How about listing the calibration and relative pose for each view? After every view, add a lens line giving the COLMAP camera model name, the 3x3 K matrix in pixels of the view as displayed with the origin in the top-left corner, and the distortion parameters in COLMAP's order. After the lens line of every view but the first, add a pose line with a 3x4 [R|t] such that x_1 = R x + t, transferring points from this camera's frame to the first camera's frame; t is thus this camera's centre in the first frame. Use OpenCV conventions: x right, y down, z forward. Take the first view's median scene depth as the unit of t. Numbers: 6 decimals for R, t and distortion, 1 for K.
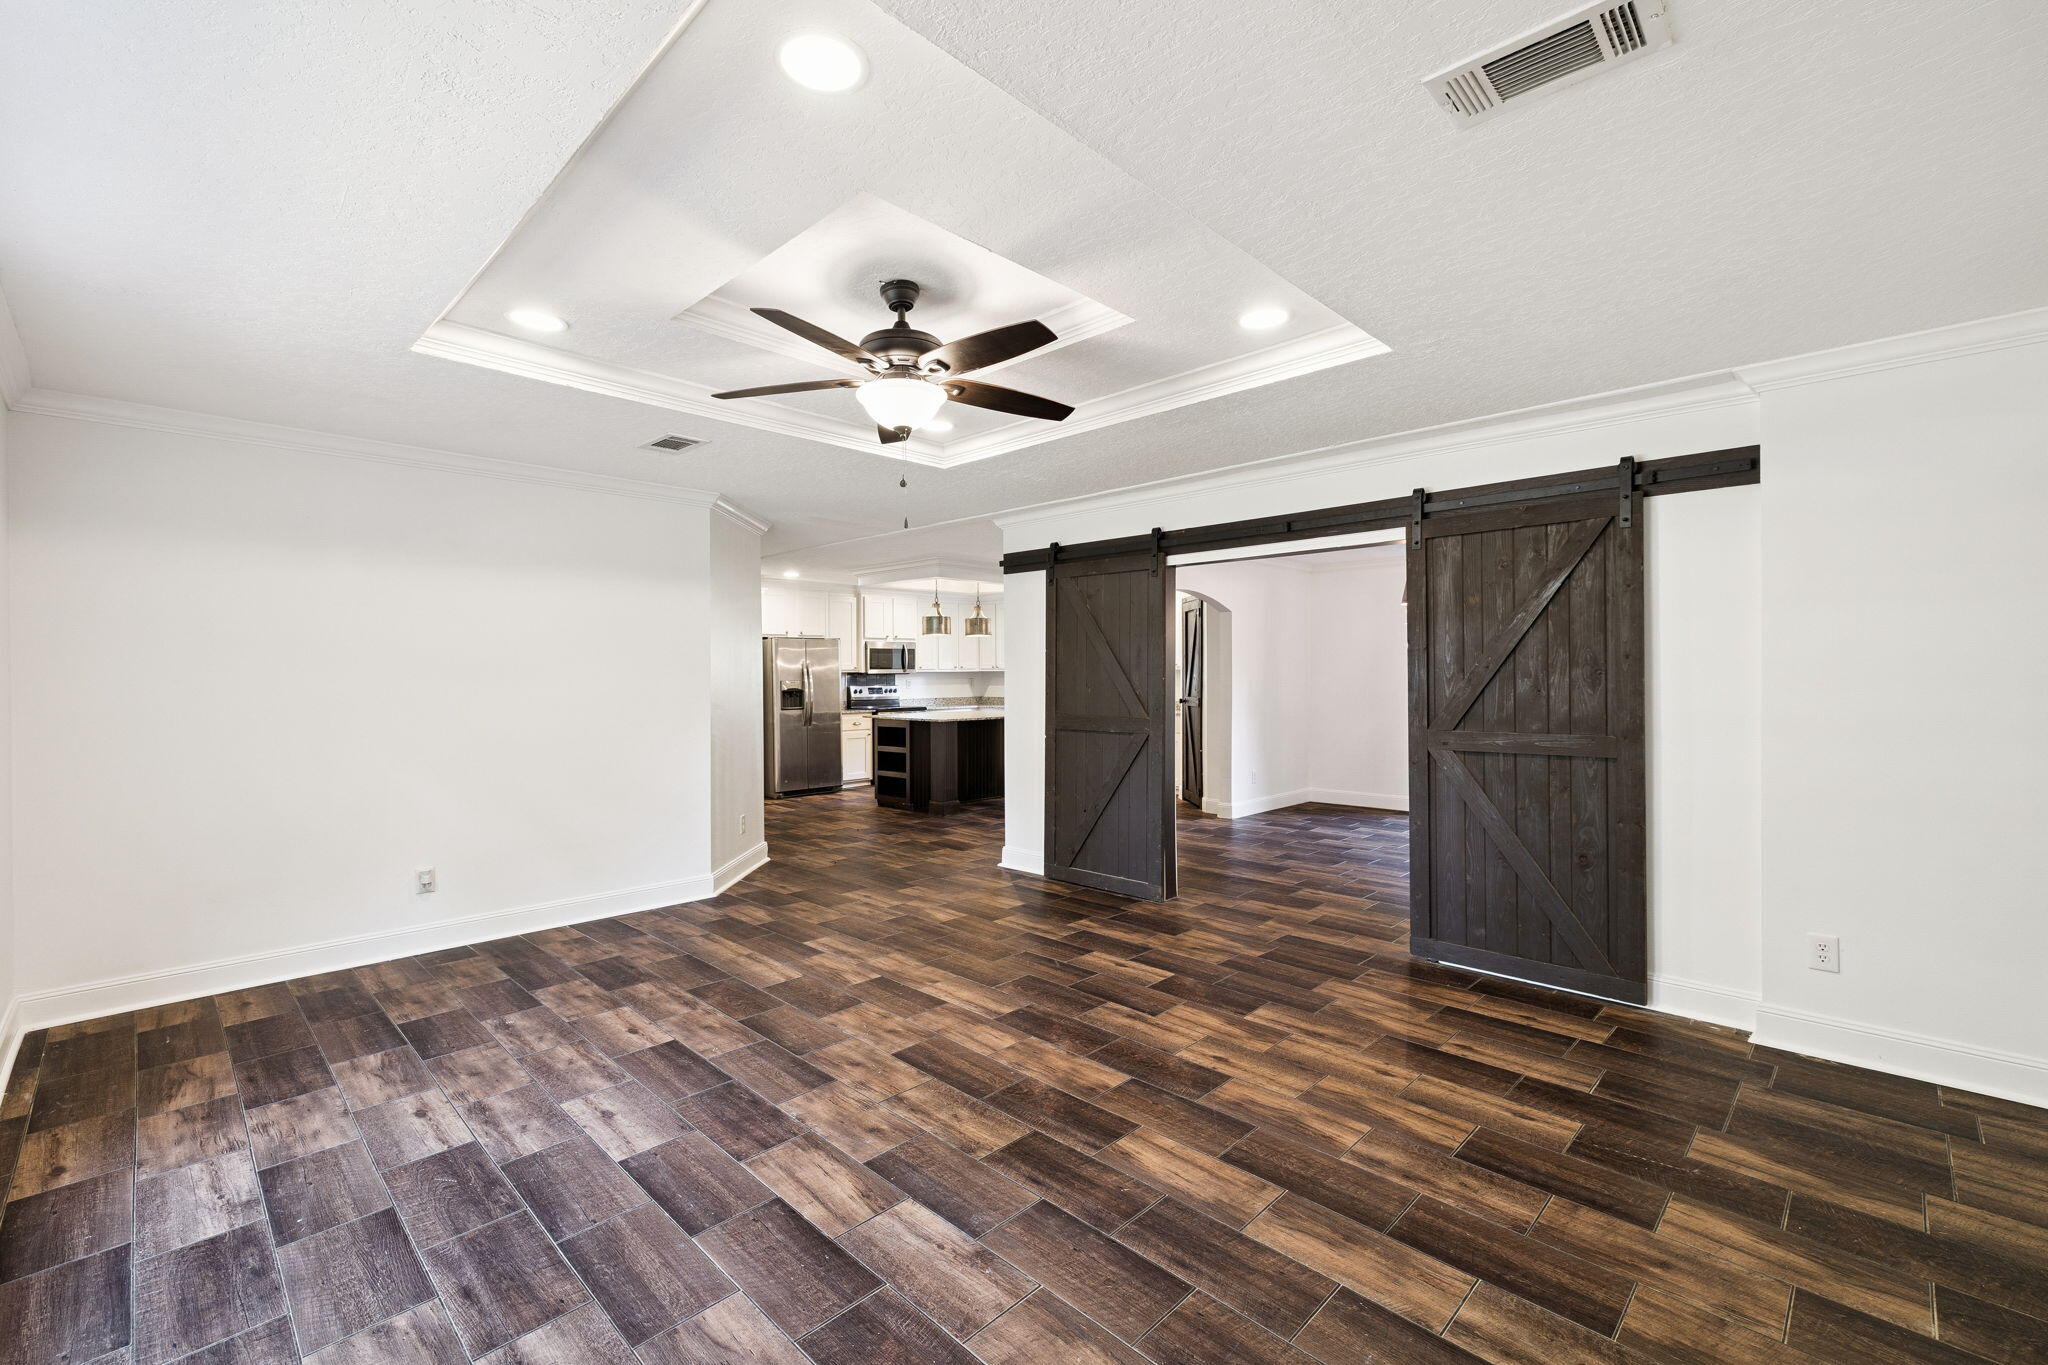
lens RADIAL K [[862.6, 0, 1024.0], [0, 862.6, 682.5], [0, 0, 1]] dist [0.001401, -0.000019]
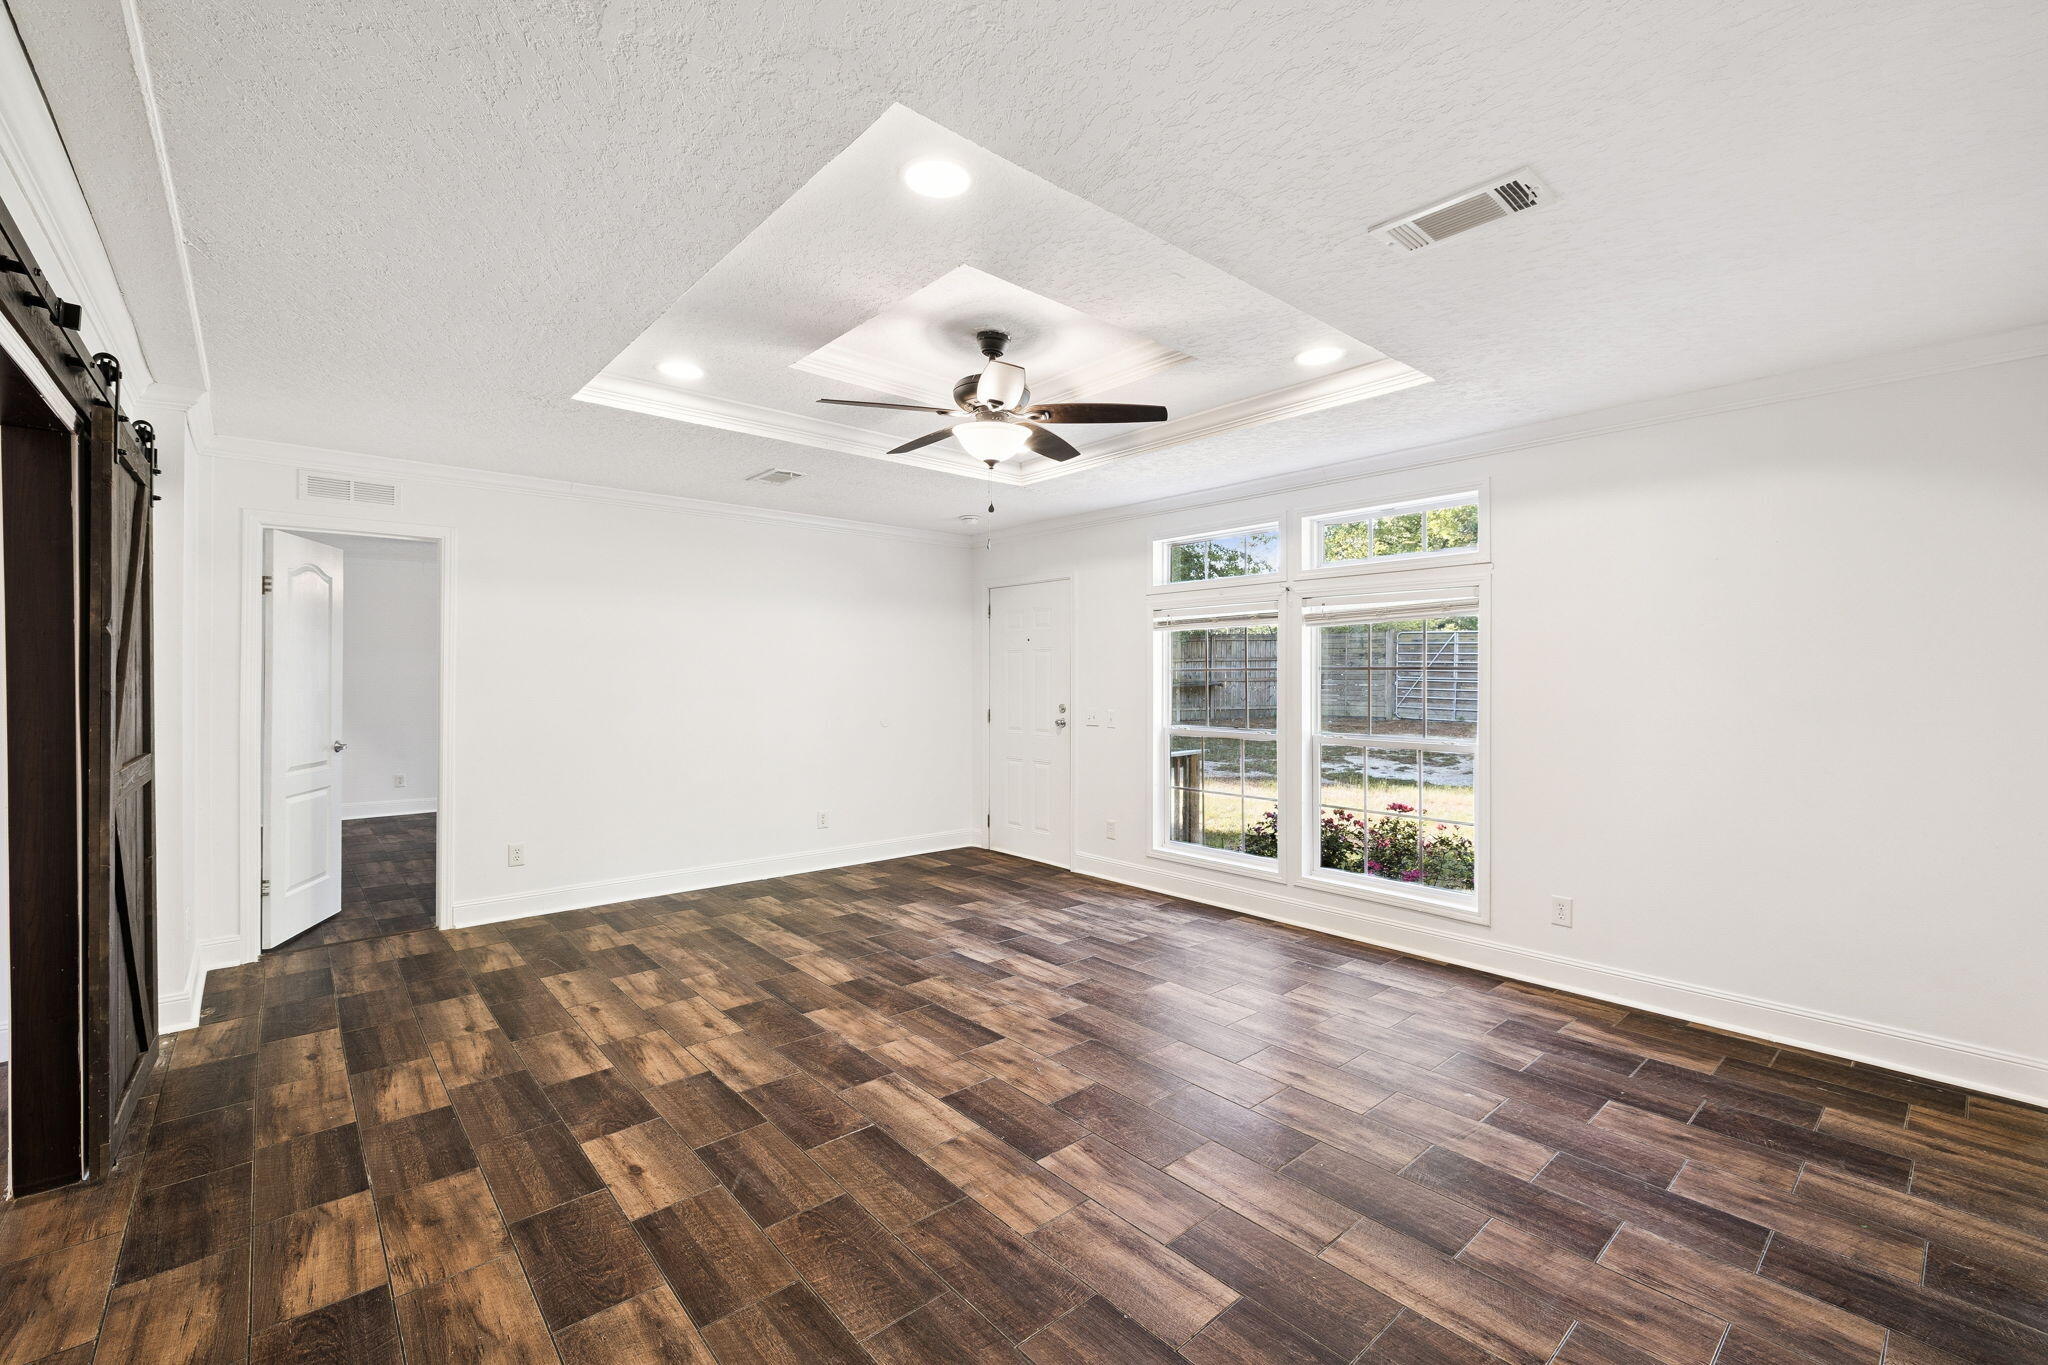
lens RADIAL K [[862.6, 0, 1024.0], [0, 862.6, 682.5], [0, 0, 1]] dist [0.001401, -0.000019]
pose [[-0.996950, 0.002811, 0.077989, -0.286211], [0.004072, 0.999864, 0.016009, -0.020770], [-0.077934, 0.016277, -0.996826, 2.246226]]
